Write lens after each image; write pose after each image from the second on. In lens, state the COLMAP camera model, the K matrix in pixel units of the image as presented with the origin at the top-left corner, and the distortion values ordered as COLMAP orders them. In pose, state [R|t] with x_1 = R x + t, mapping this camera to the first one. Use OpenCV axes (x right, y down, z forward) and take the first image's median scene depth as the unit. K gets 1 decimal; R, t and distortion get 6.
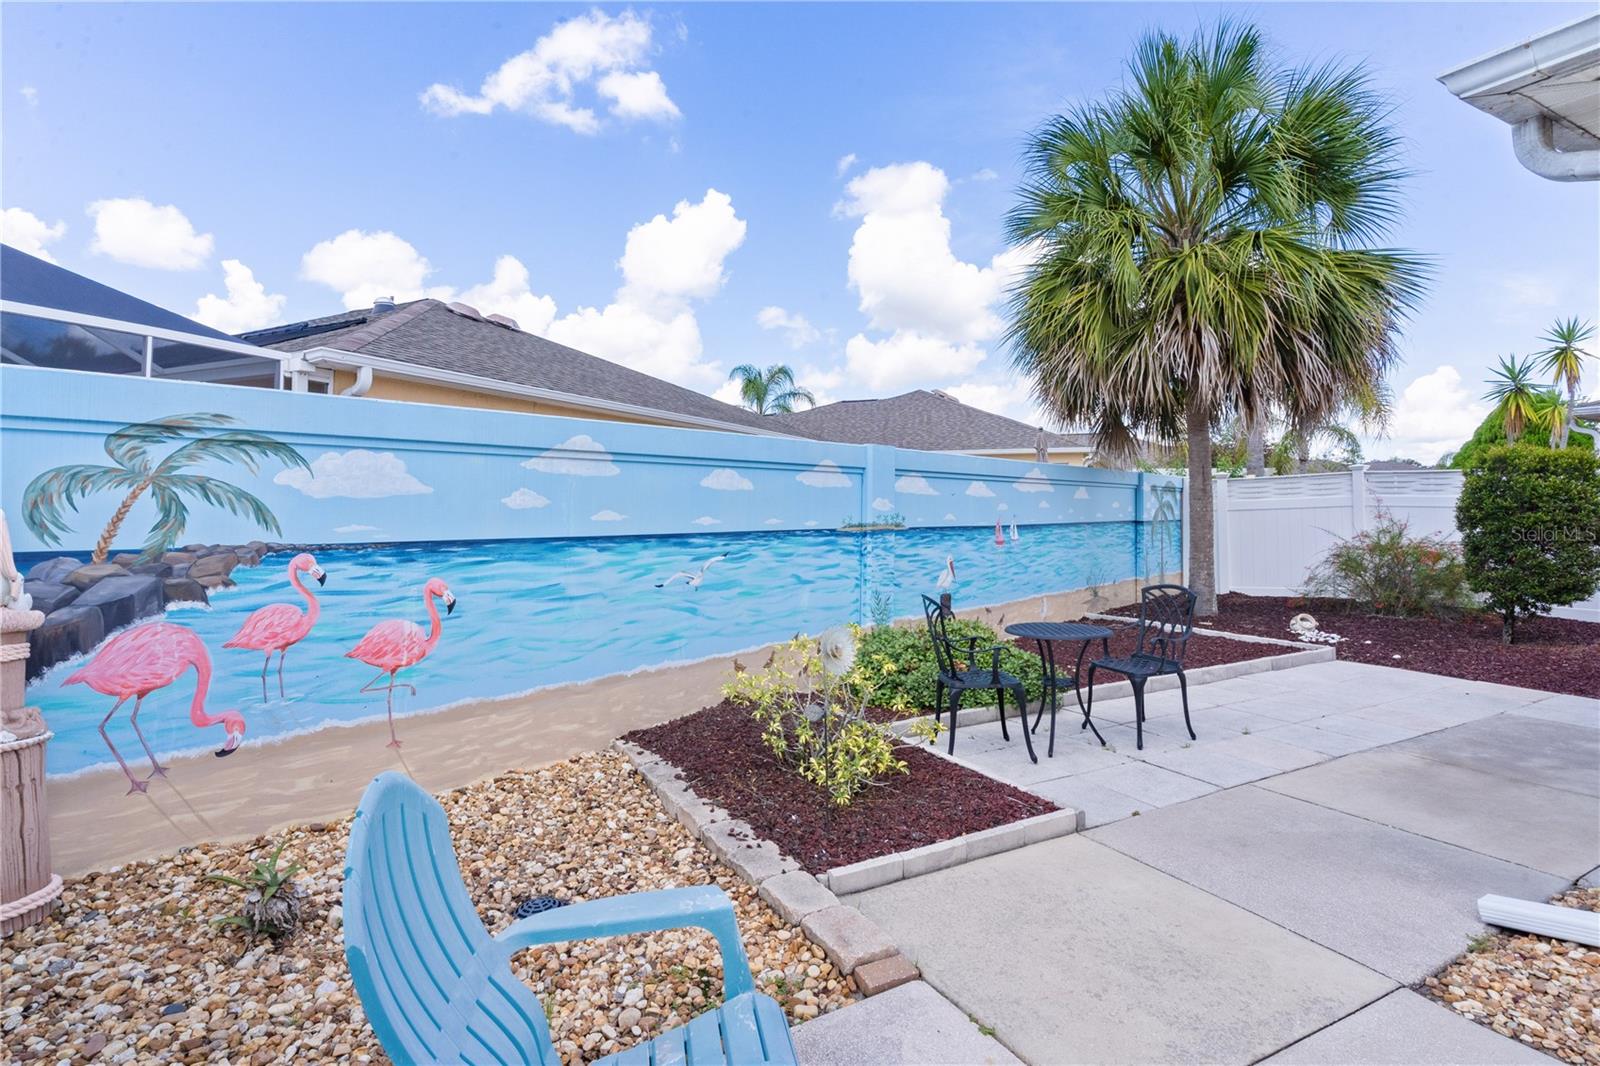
lens RADIAL K [[772.2, 0, 787.6], [0, 772.2, 528.5], [0, 0, 1]] dist [0.002507, 0.000247]
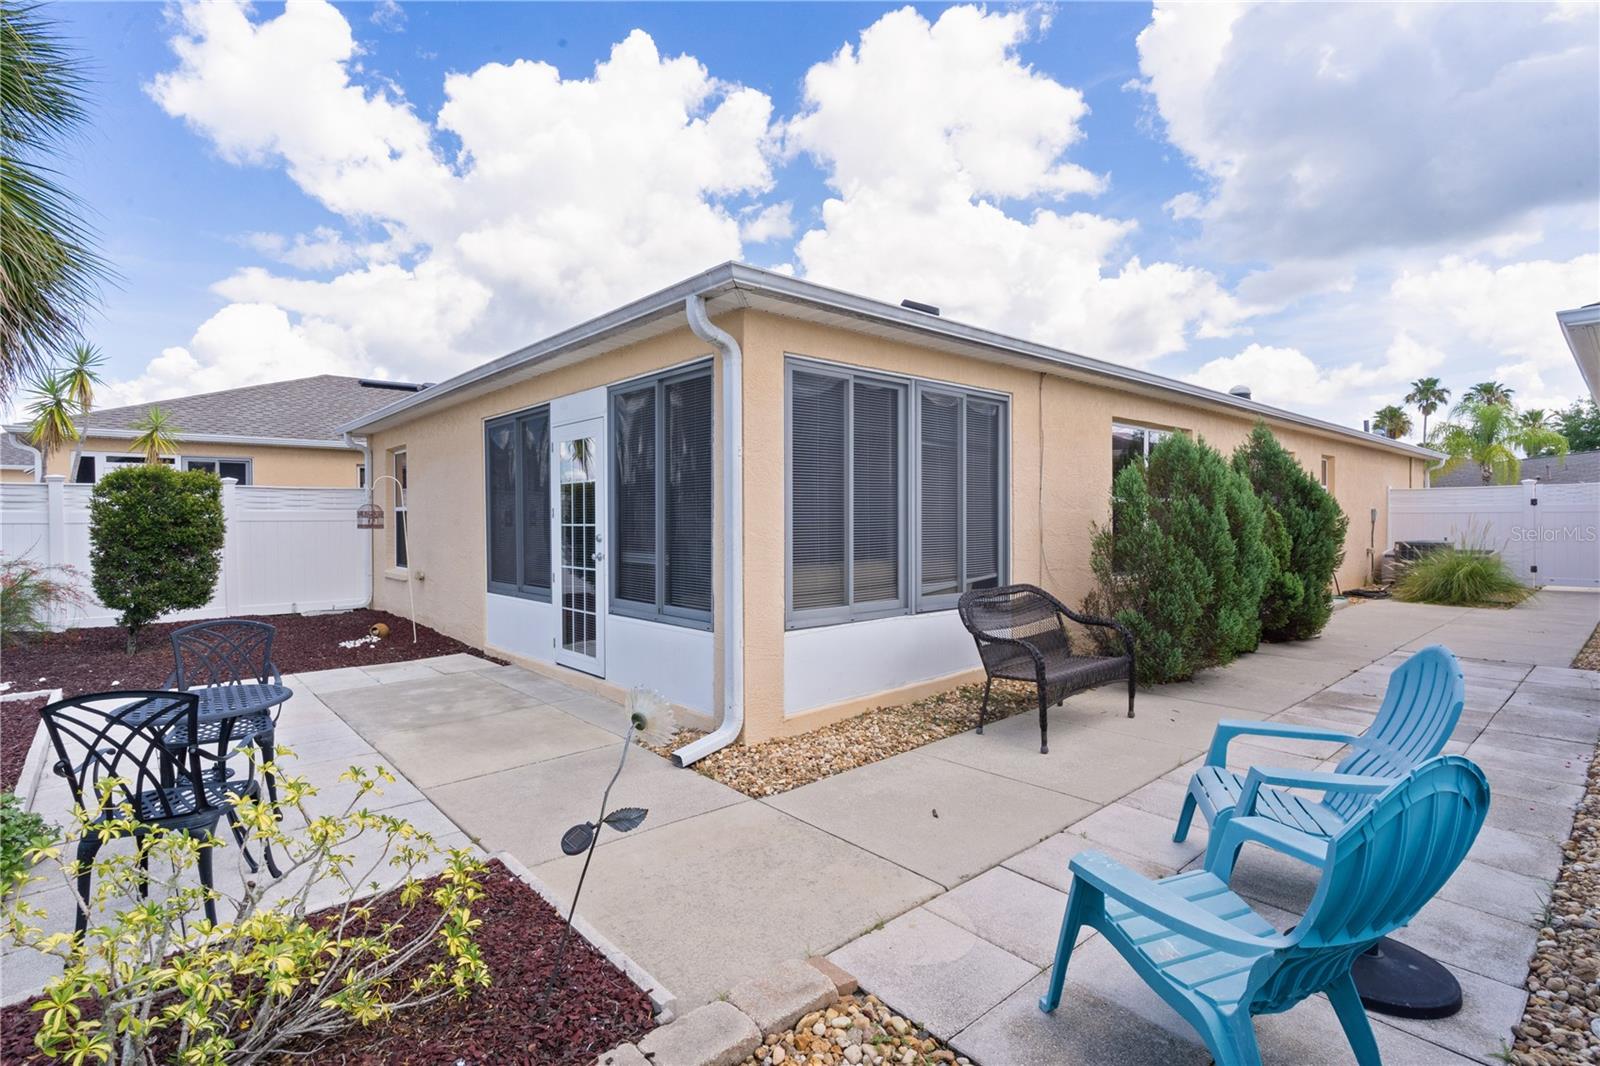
lens RADIAL K [[772.2, 0, 790.8], [0, 772.2, 528.3], [0, 0, 1]] dist [0.002507, 0.000247]
pose [[-0.204779, -0.012715, 0.978726, -0.585388], [0.032560, 0.999274, 0.019794, -0.021321], [-0.978267, 0.035921, -0.204216, 0.848641]]
